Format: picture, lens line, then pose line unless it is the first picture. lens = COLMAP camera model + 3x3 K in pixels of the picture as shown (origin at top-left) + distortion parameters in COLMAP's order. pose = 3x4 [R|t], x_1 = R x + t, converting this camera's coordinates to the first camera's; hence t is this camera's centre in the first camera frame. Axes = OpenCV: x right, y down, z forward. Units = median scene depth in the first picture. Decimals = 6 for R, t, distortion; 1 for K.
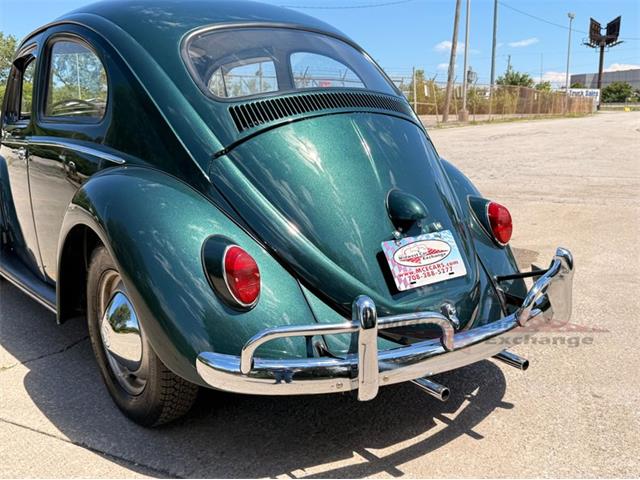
lens RADIAL K [[664.5, 0, 320.0], [0, 664.5, 240.0], [0, 0, 1]] dist [0.082675, -0.255779]
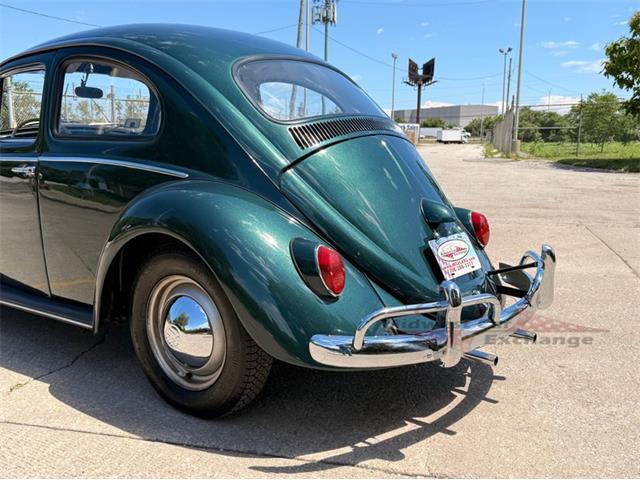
lens RADIAL K [[663.1, 0, 320.0], [0, 663.1, 240.0], [0, 0, 1]] dist [-0.001985, -0.012130]
pose [[0.969199, -0.022834, 0.245219, -0.366812], [0.033406, 0.998679, -0.039038, 0.038976], [-0.244004, 0.046028, 0.968681, -0.103979]]
